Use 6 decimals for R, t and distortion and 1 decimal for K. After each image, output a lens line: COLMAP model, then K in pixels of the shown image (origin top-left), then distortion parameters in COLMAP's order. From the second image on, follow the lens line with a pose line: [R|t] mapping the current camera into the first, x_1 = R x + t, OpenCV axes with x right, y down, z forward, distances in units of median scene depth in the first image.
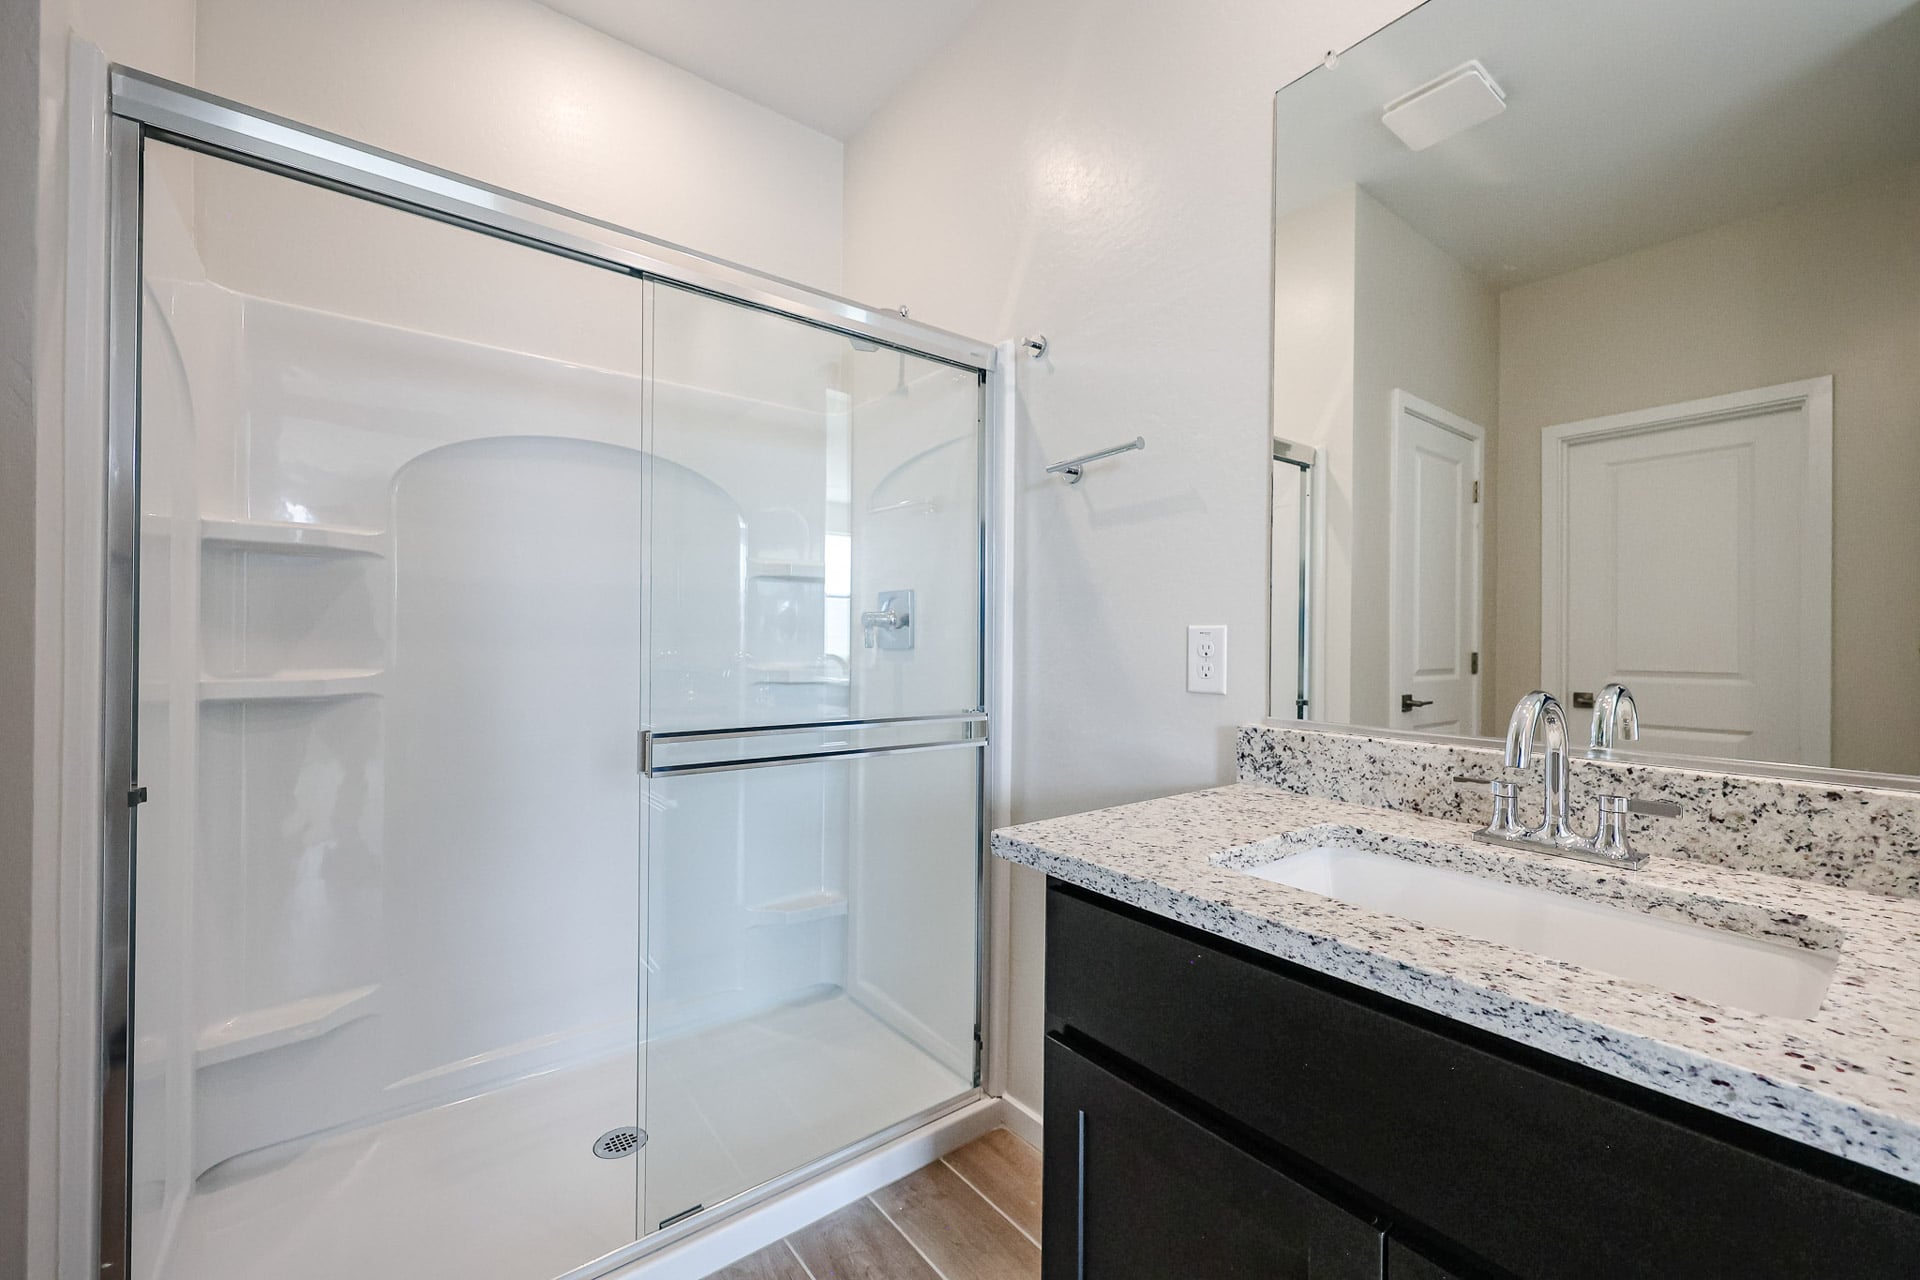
lens RADIAL K [[784.5, 0, 959.7], [0, 784.5, 639.7], [0, 0, 1]] dist [0.004620, 0.000859]
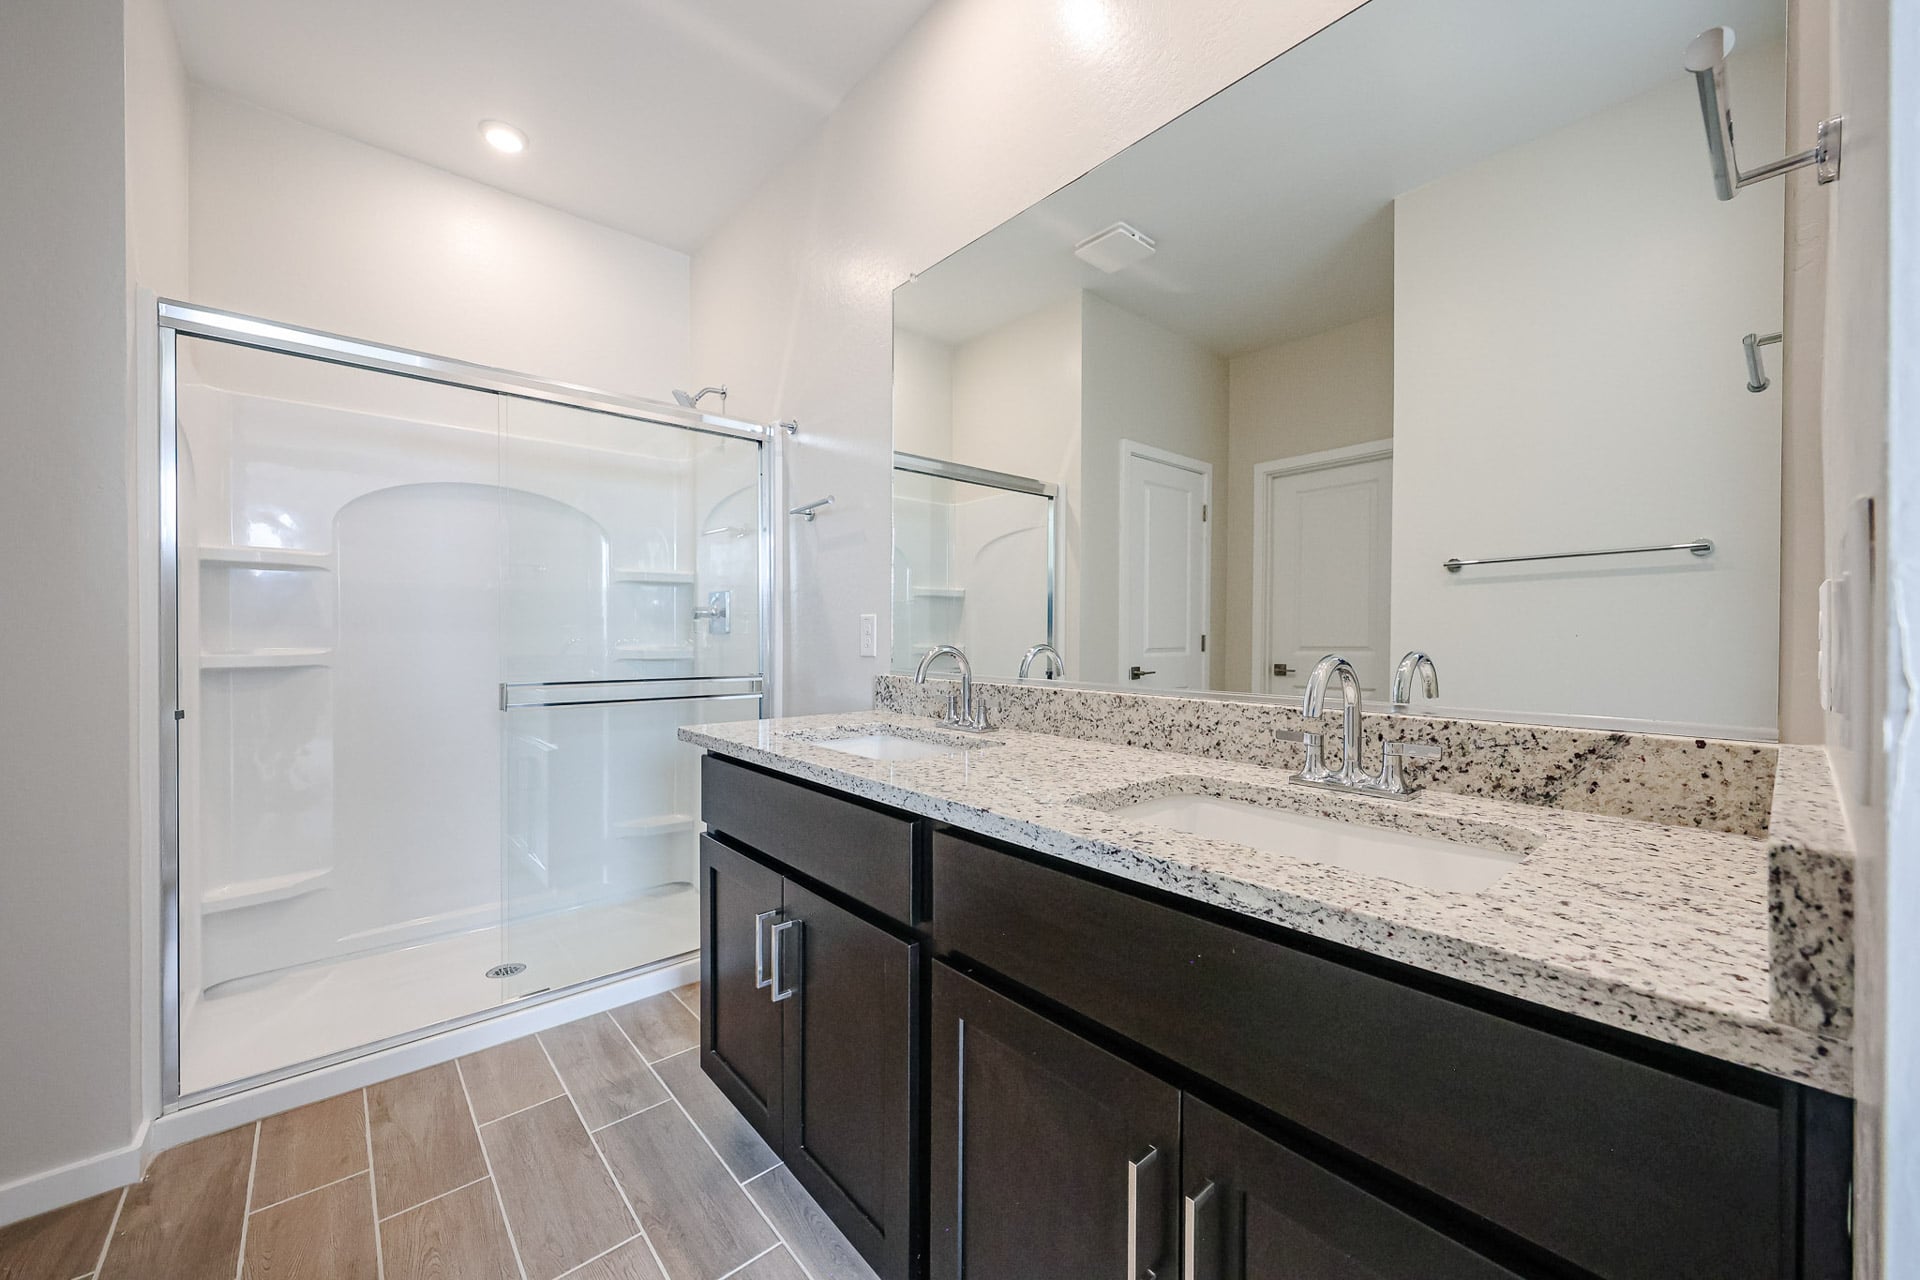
lens RADIAL K [[728.8, 0, 948.9], [0, 728.8, 637.7], [0, 0, 1]] dist [0.005278, -0.000220]
pose [[0.998131, -0.008013, 0.060581, 0.352084], [0.007537, 0.999939, 0.008080, 0.017034], [-0.060642, -0.007609, 0.998131, -0.450819]]
